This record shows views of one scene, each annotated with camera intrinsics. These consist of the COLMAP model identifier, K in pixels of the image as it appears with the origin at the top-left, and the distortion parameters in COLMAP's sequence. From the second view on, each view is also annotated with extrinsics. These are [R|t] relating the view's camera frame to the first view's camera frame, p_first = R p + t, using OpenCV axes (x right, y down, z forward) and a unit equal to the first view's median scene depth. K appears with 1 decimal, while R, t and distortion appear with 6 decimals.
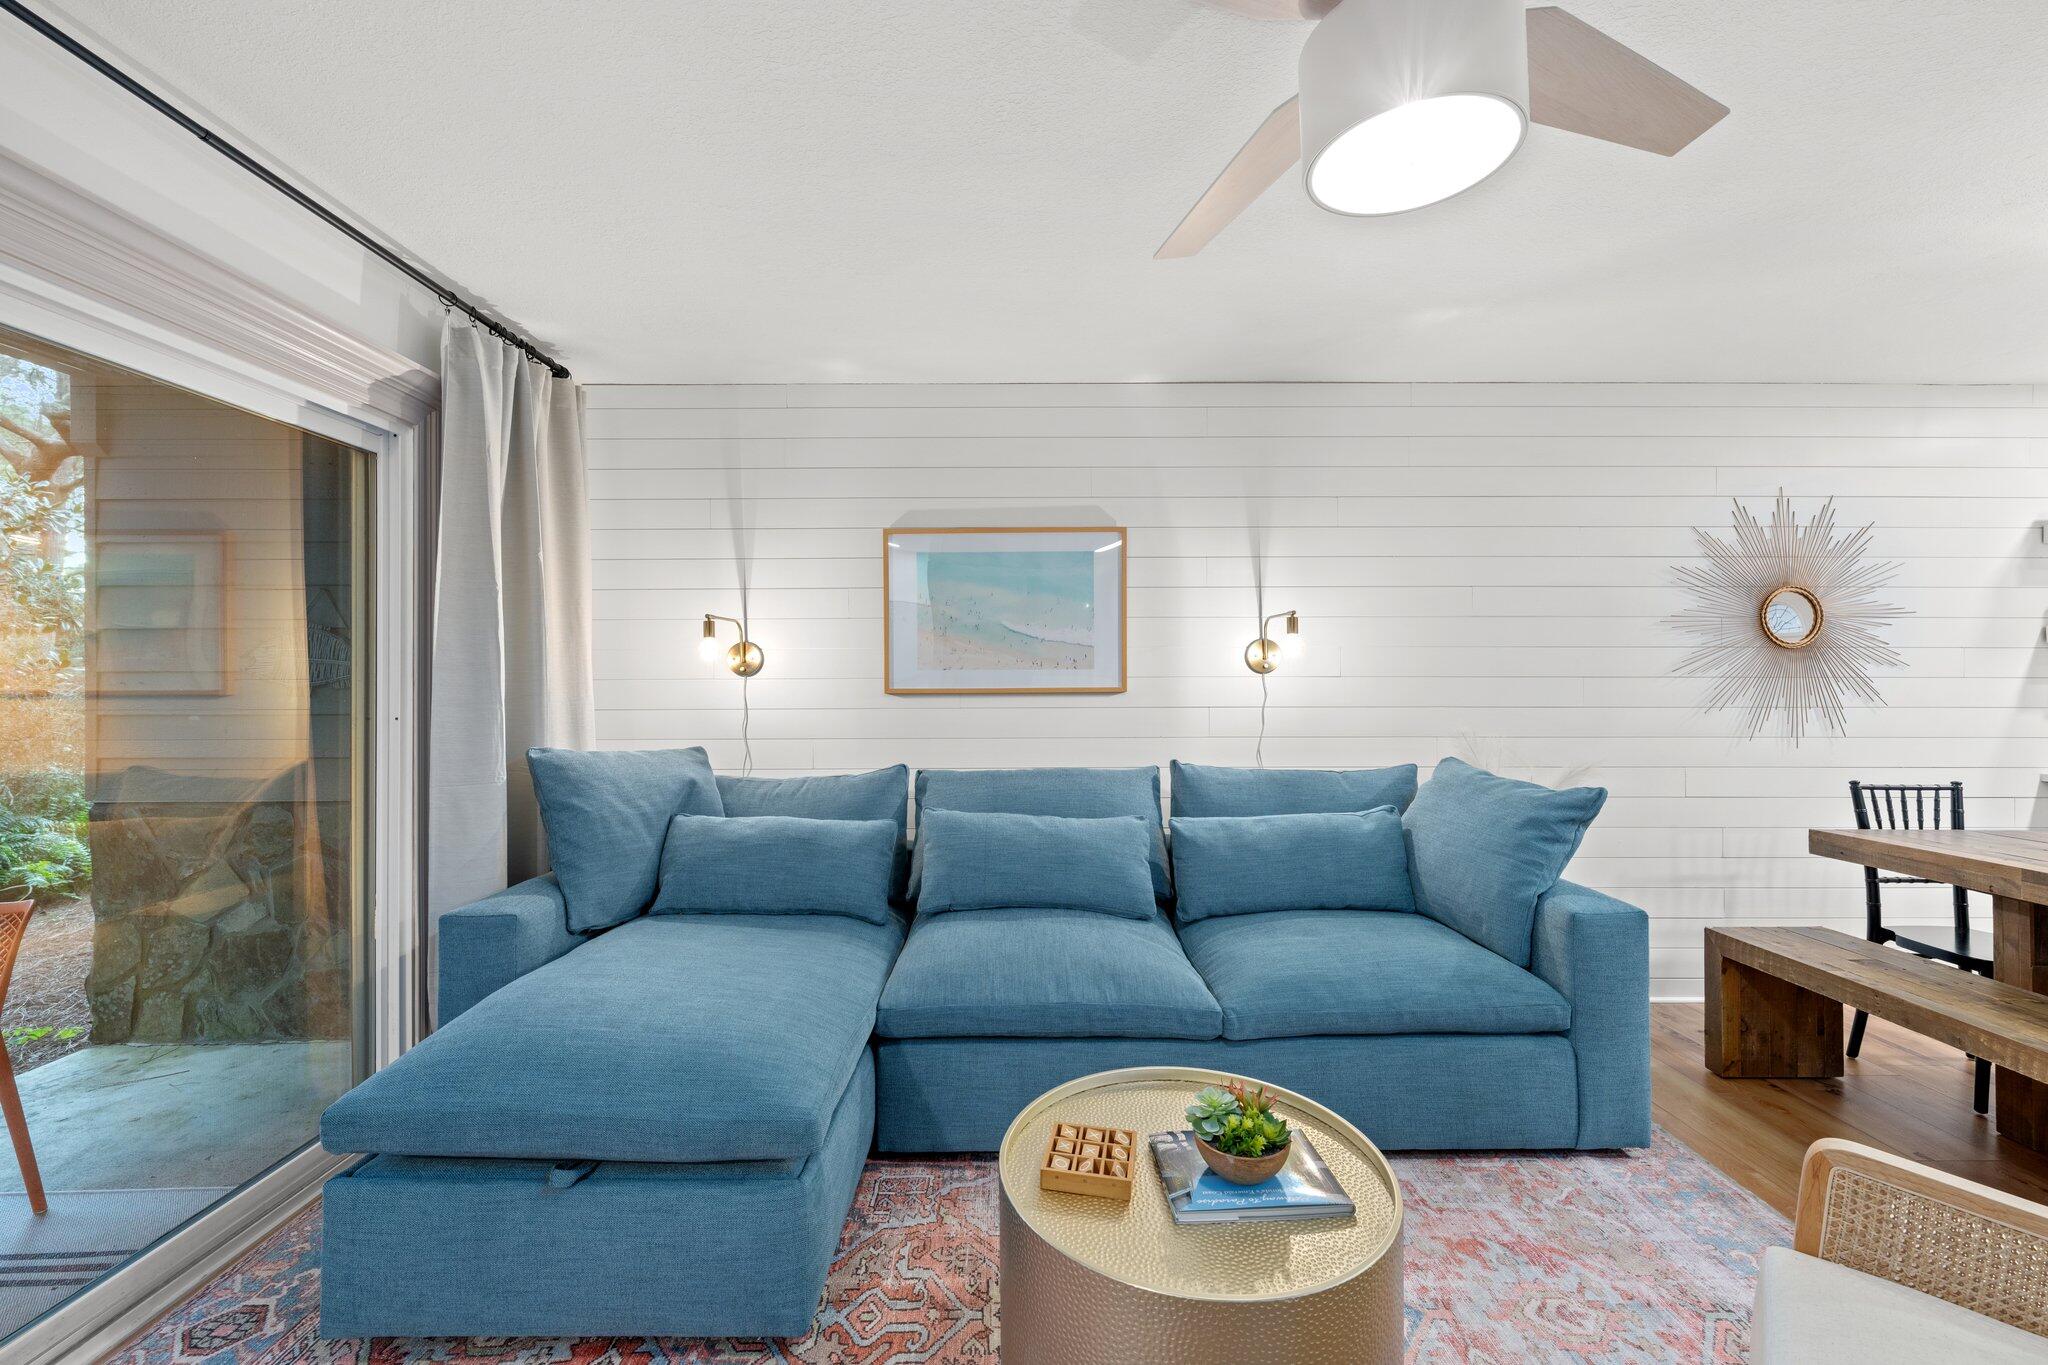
lens RADIAL K [[828.7, 0, 1028.1], [0, 828.7, 677.8], [0, 0, 1]] dist [-0.003791, 0.001196]
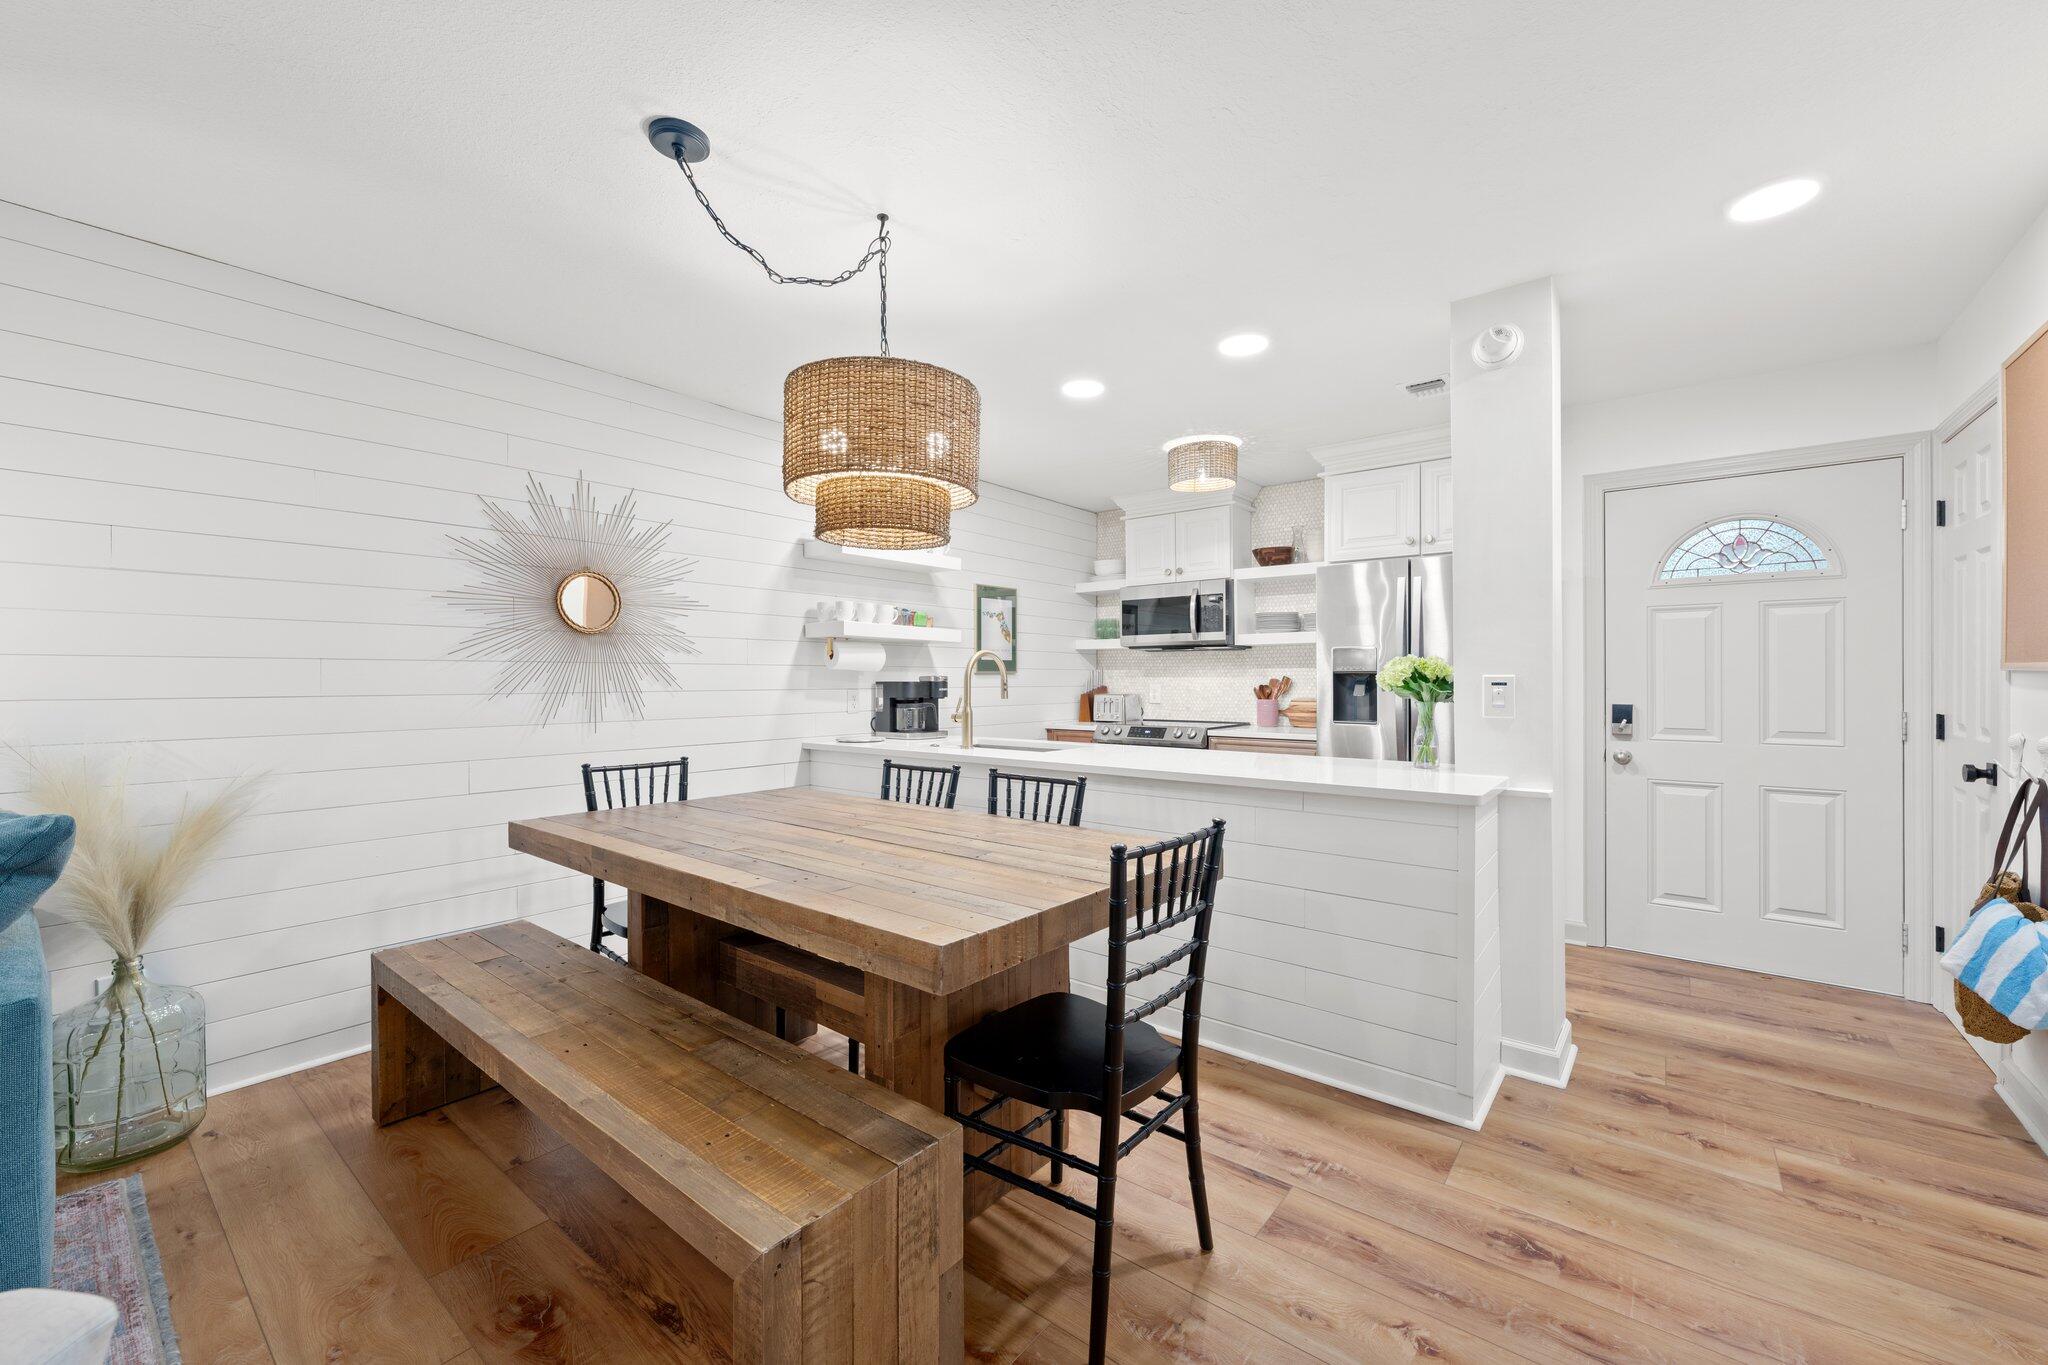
lens RADIAL K [[807.4, 0, 1027.4], [0, 807.4, 678.0], [0, 0, 1]] dist [-0.002690, 0.000291]
pose [[0.621234, -0.002636, 0.783620, 0.517236], [-0.000208, 0.999994, 0.003529, 0.015539], [-0.783625, -0.002355, 0.621230, -0.019971]]
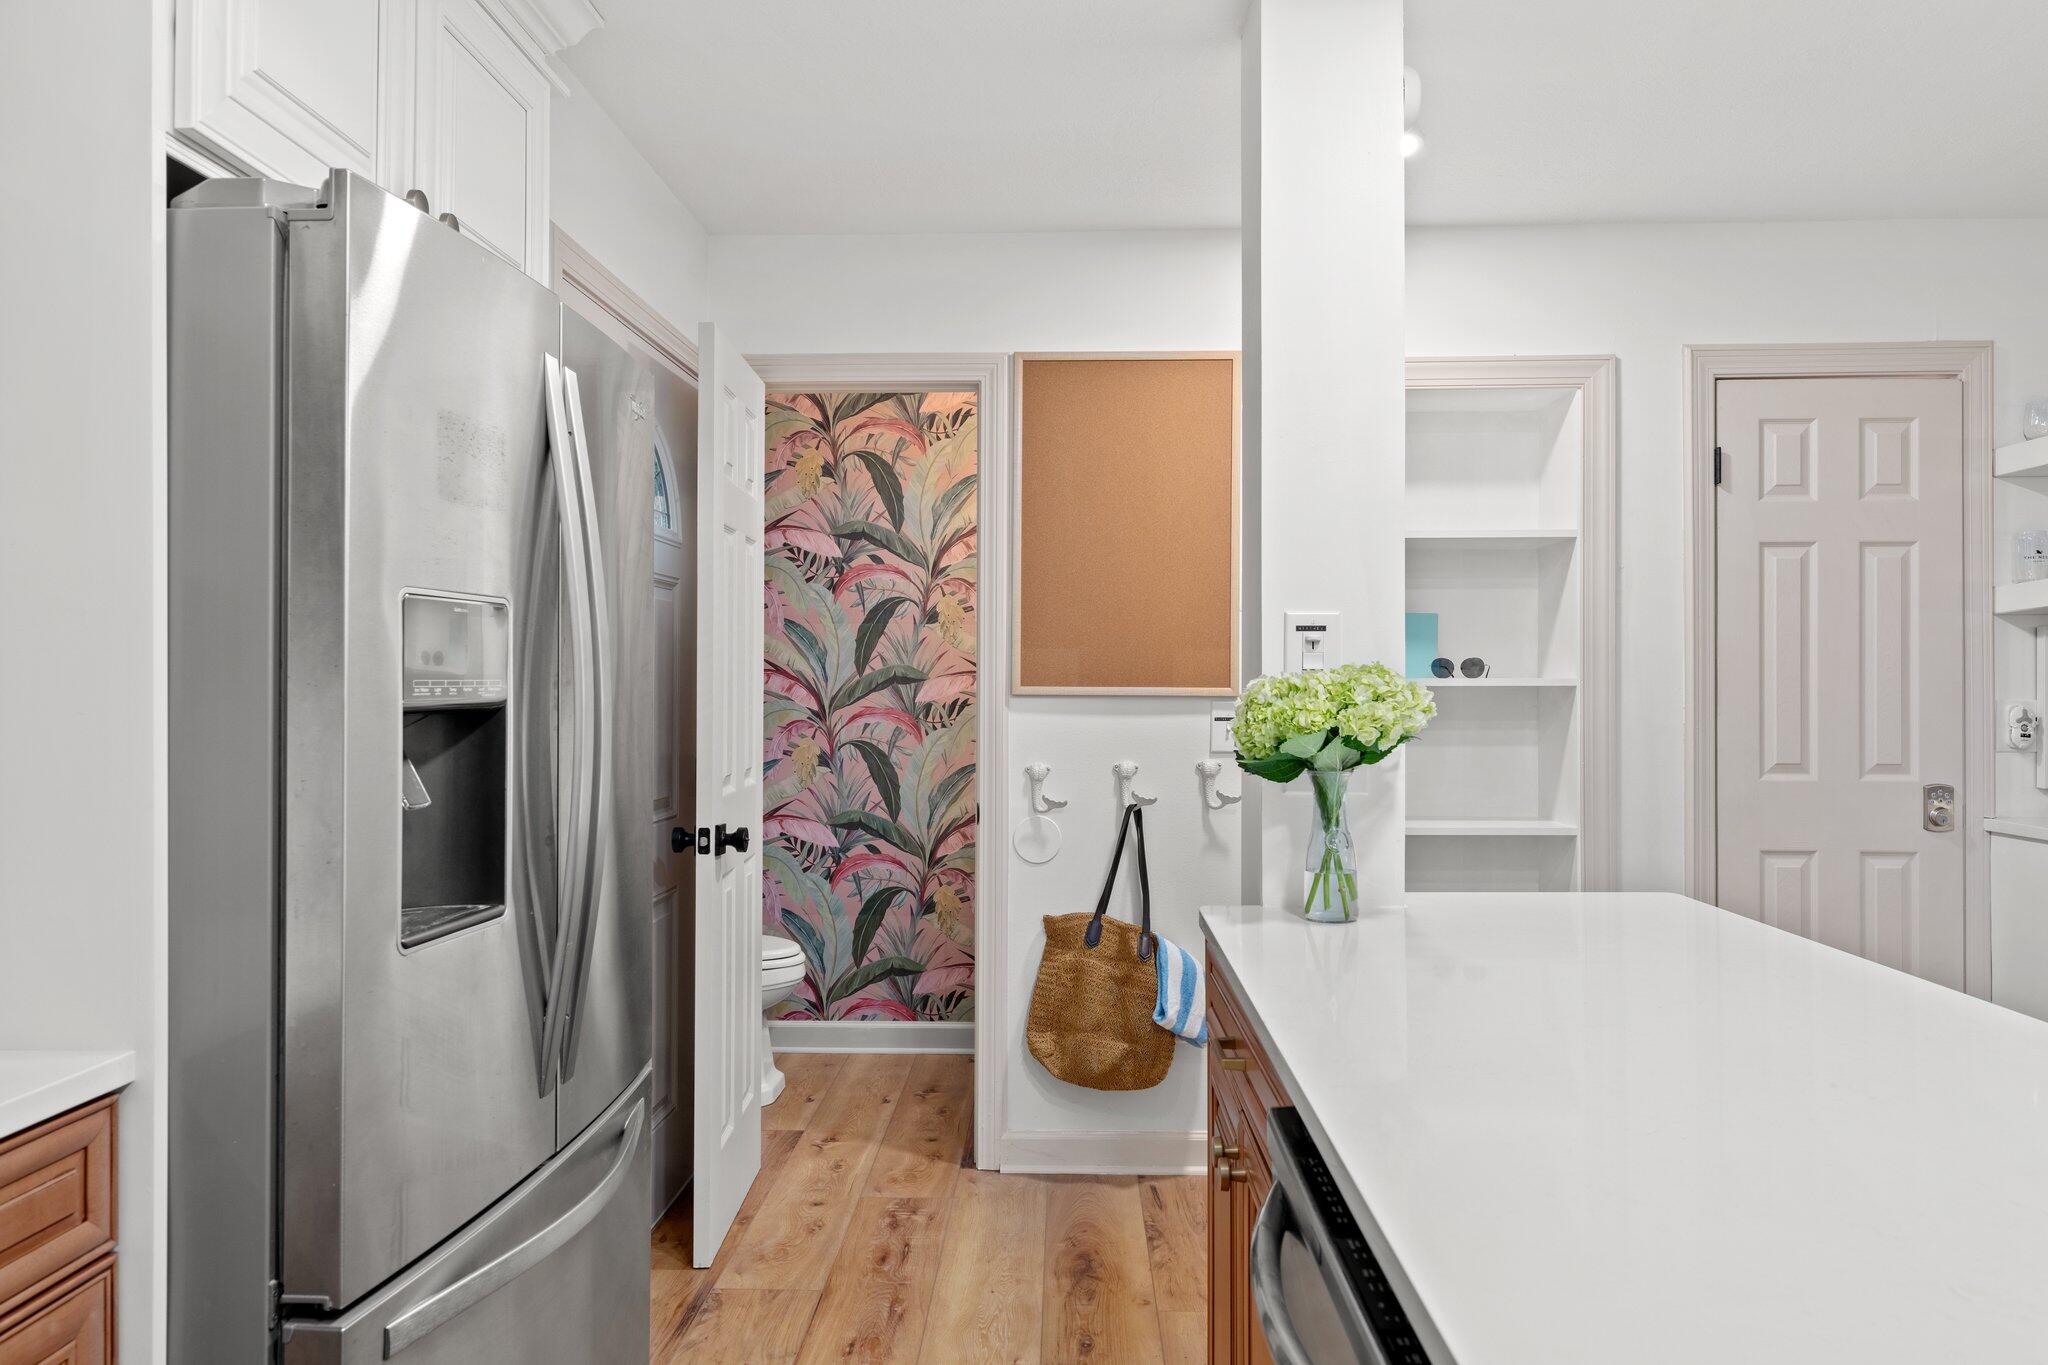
lens RADIAL K [[1364.0, 0, 1015.8], [0, 1364.0, 691.0], [0, 0, 1]] dist [0.010425, 0.000148]
pose [[-0.999414, 0.000346, 0.034228, 1.684087], [0.000592, 0.999974, 0.007168, -0.000300], [-0.034225, 0.007185, -0.999388, 0.899713]]
